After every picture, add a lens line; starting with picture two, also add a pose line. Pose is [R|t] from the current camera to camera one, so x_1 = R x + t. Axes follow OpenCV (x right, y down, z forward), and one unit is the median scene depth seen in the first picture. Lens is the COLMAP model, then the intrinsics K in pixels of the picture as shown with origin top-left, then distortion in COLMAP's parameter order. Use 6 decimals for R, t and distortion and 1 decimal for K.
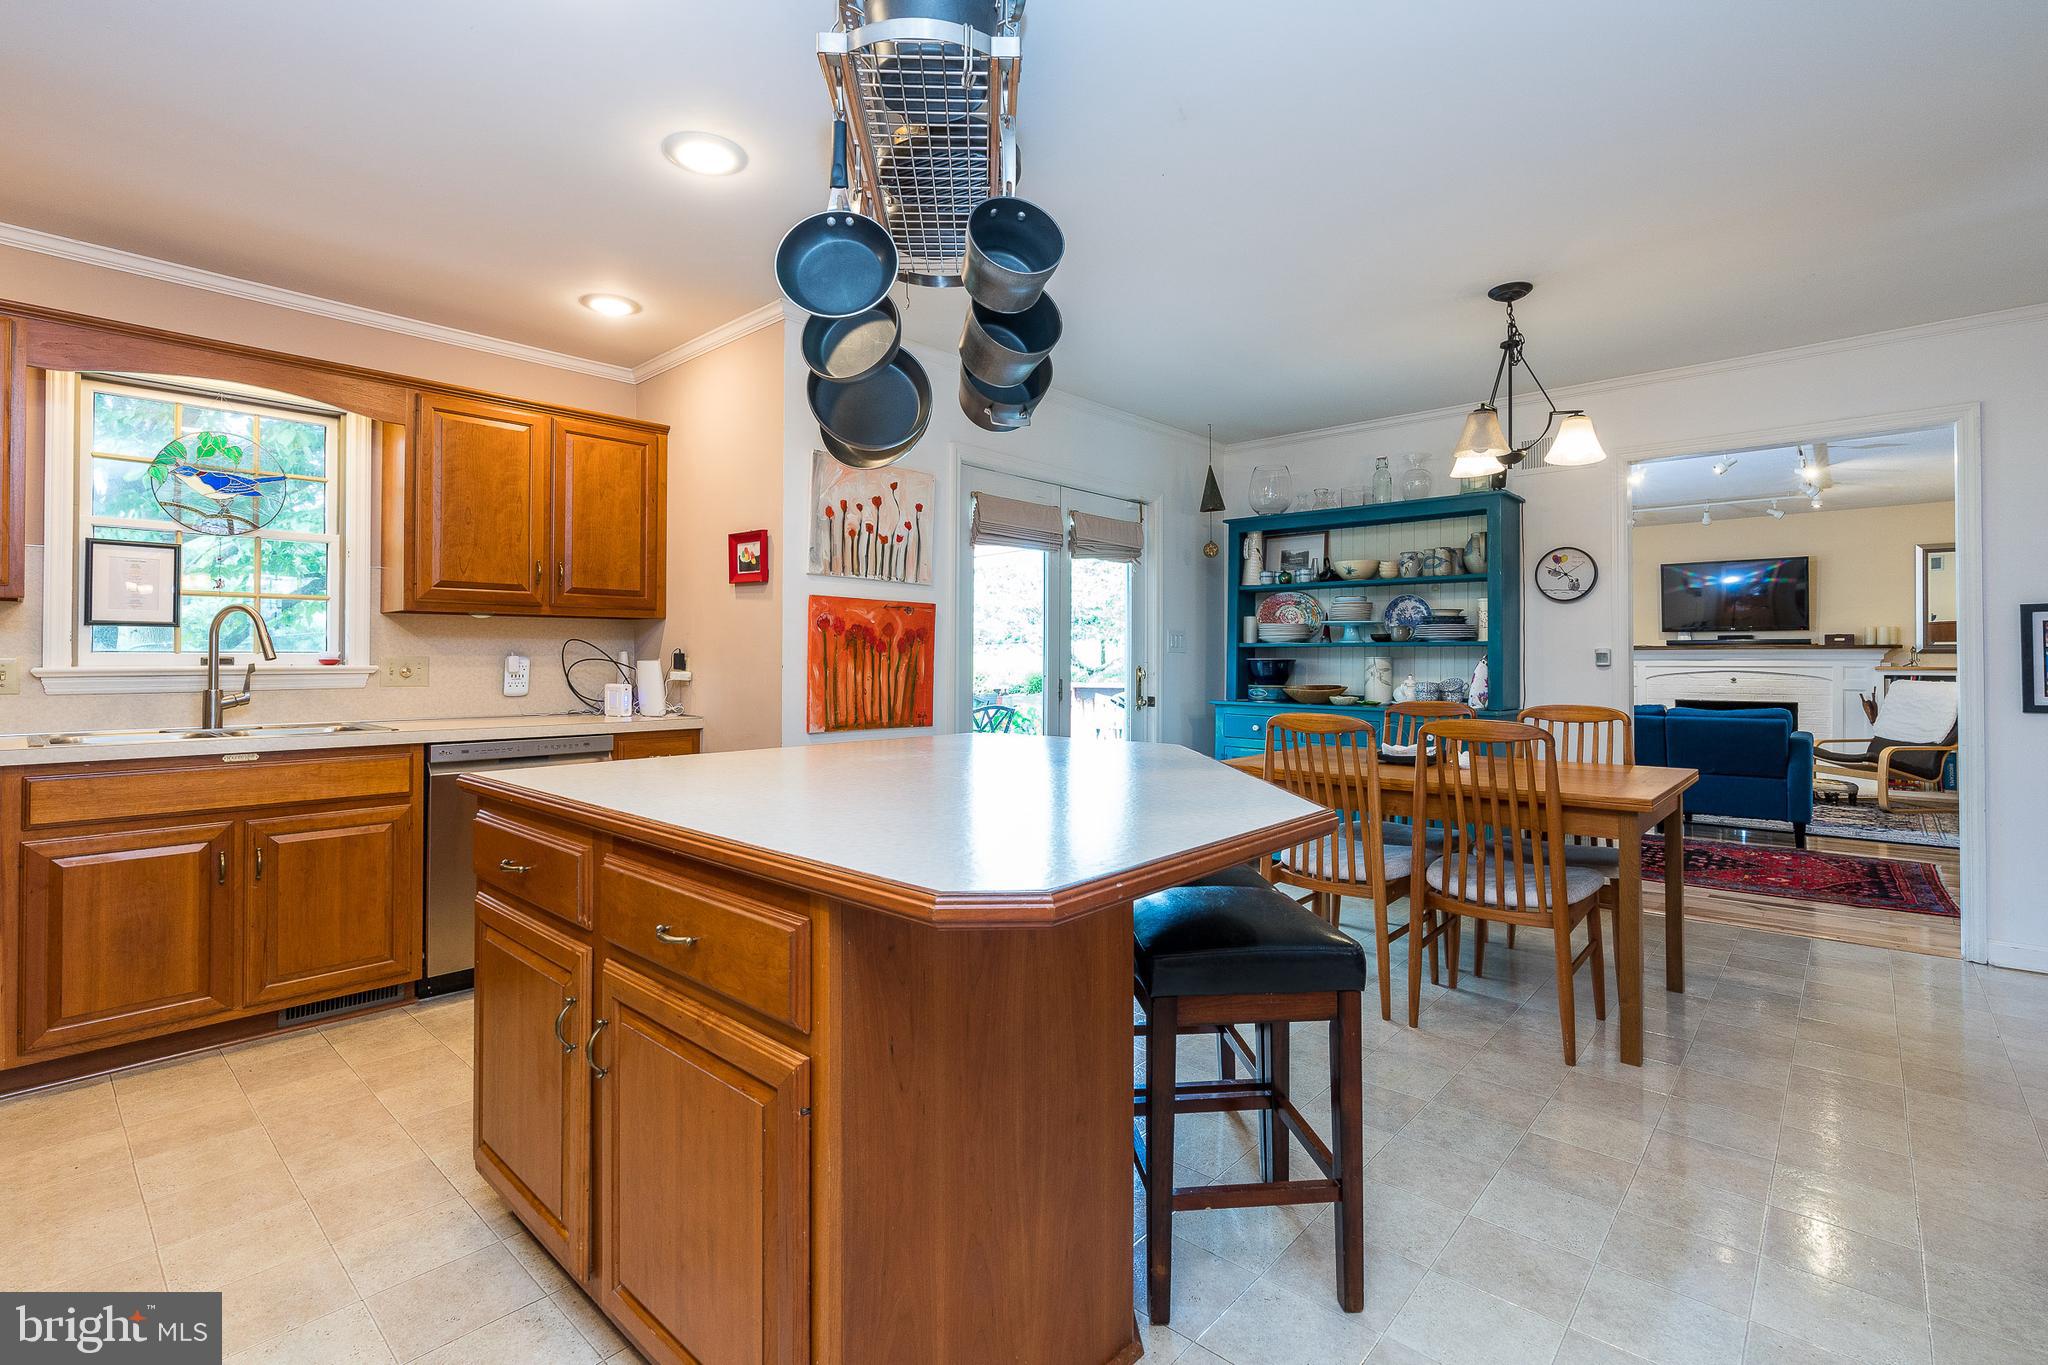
lens RADIAL K [[932.1, 0, 1017.5], [0, 932.1, 639.5], [0, 0, 1]] dist [-0.003855, 0.001733]
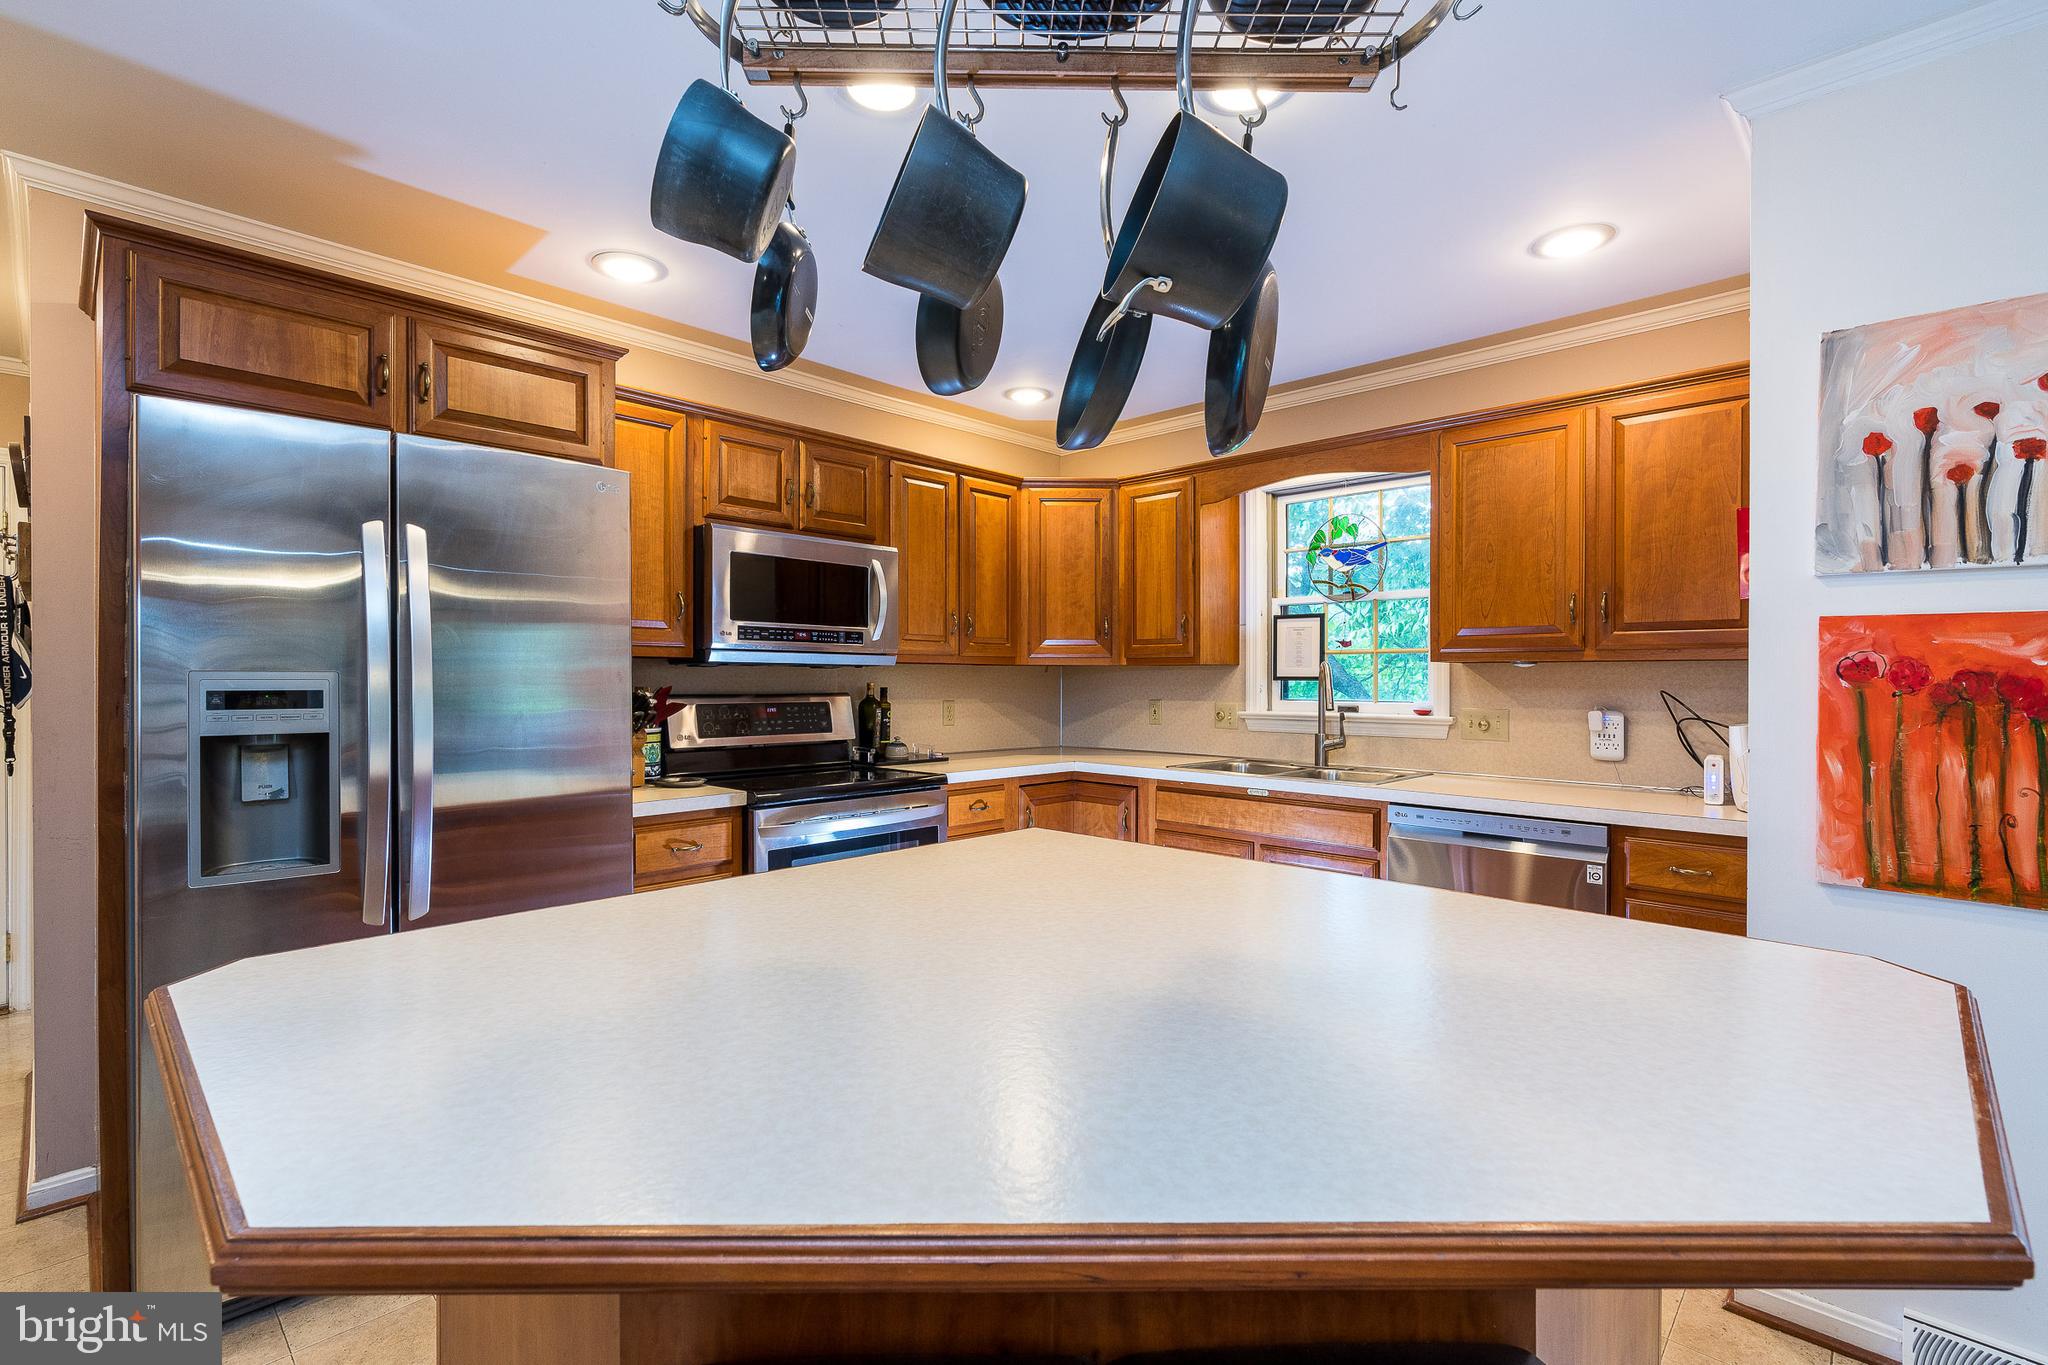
lens RADIAL K [[932.1, 0, 1024.0], [0, 932.1, 682.1], [0, 0, 1]] dist [-0.003855, 0.001733]
pose [[-0.021442, 0.005699, -0.999754, 0.292123], [0.017846, 0.999827, 0.005317, -0.021210], [0.999611, -0.017728, -0.021540, 0.542691]]
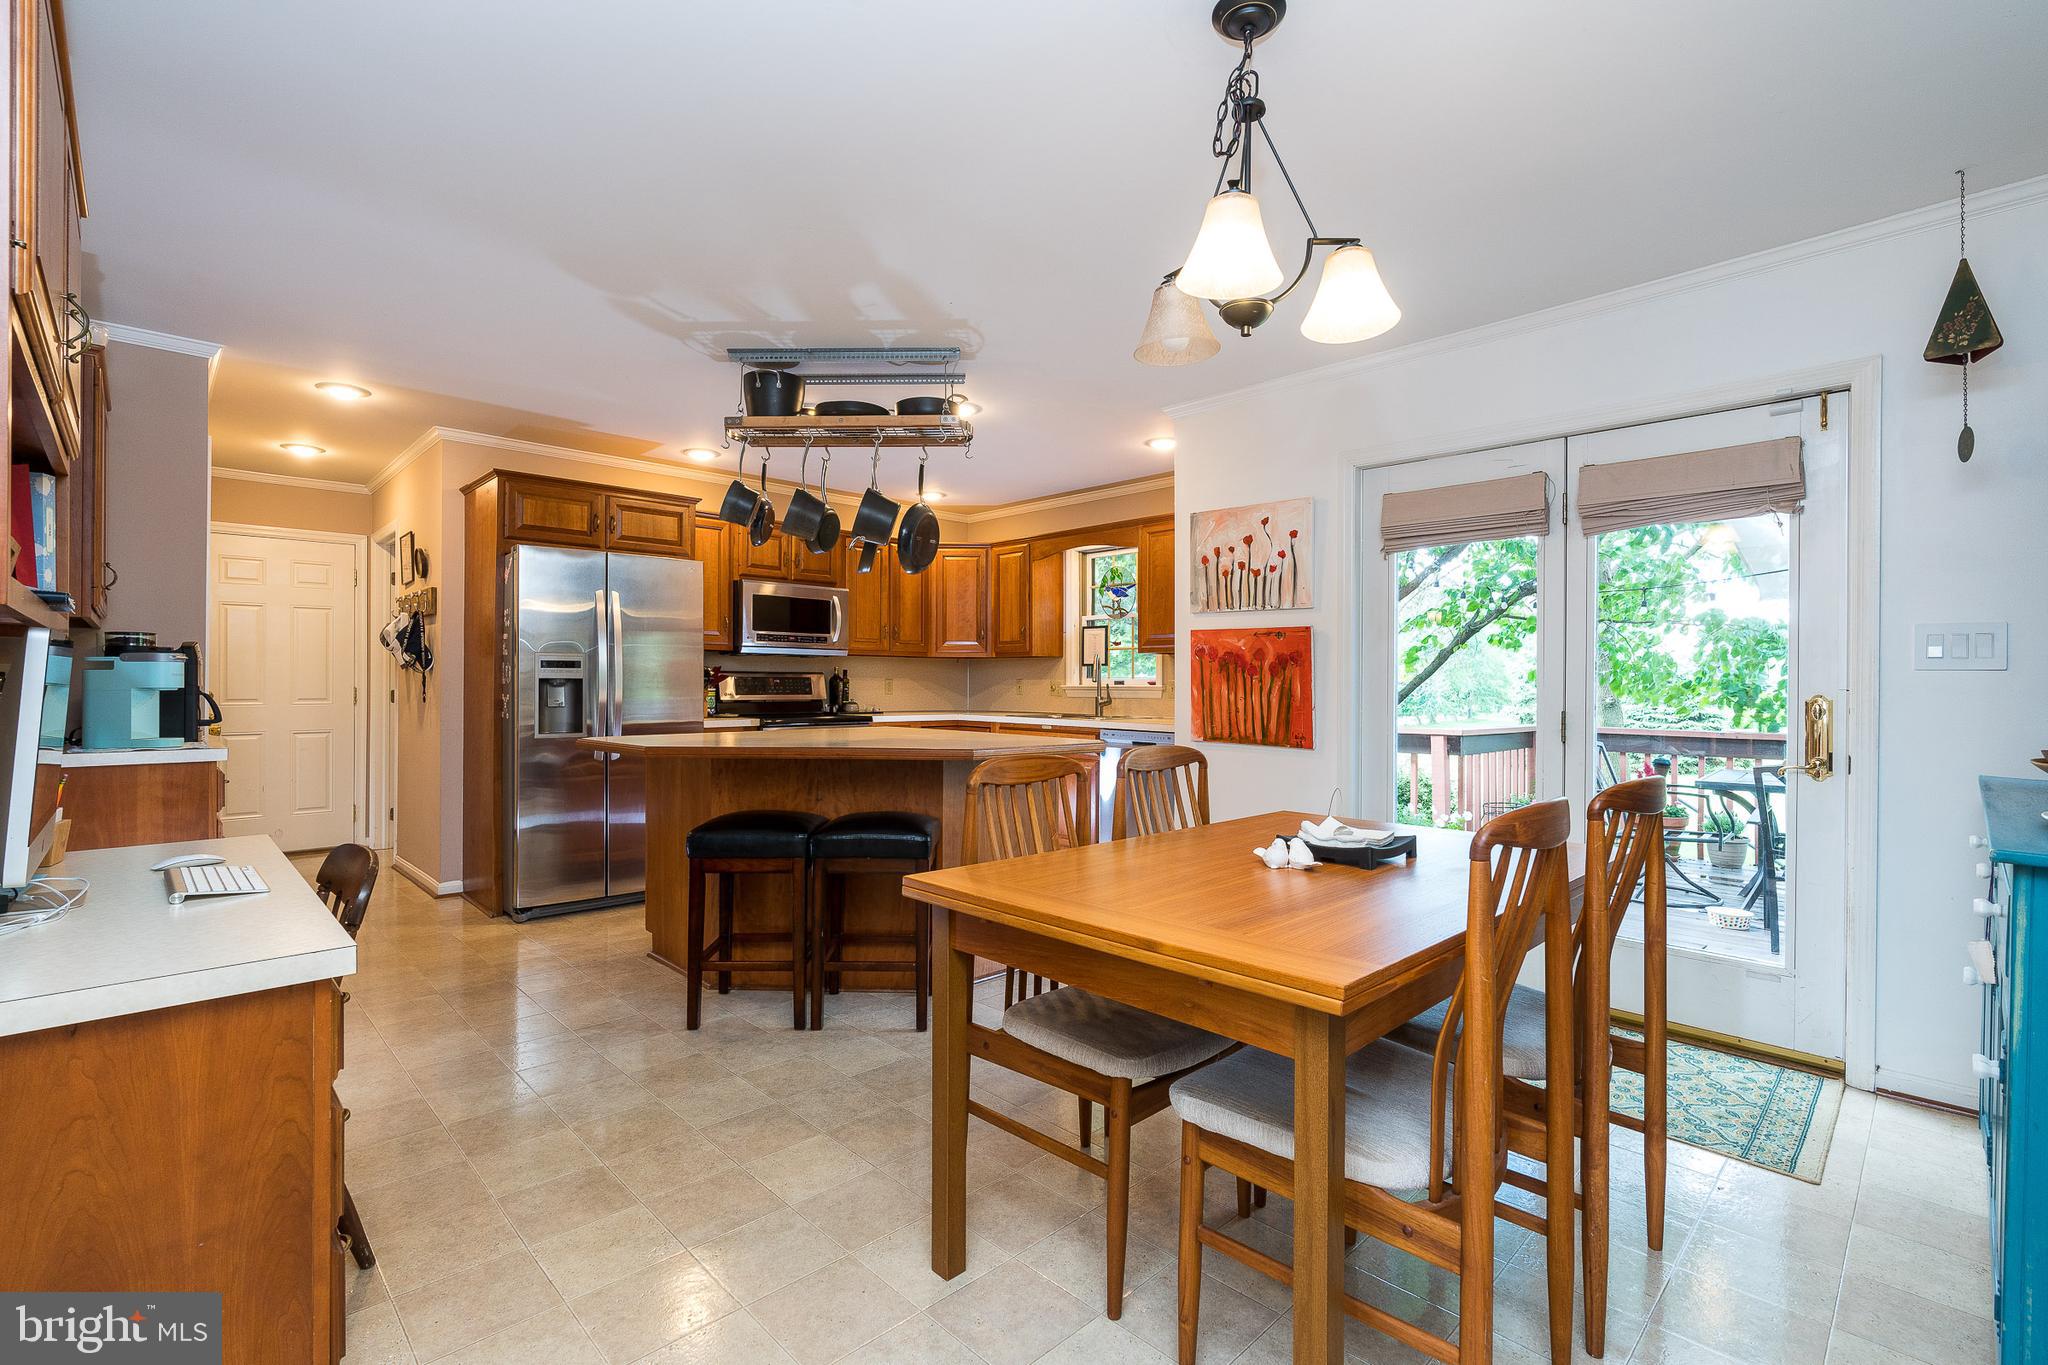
lens RADIAL K [[932.1, 0, 1027.4], [0, 932.1, 672.1], [0, 0, 1]] dist [-0.003855, 0.001733]
pose [[-0.063078, -0.010526, -0.997953, 0.995419], [0.016299, 0.999800, -0.011575, 0.018468], [0.997875, -0.016996, -0.062894, 0.820410]]
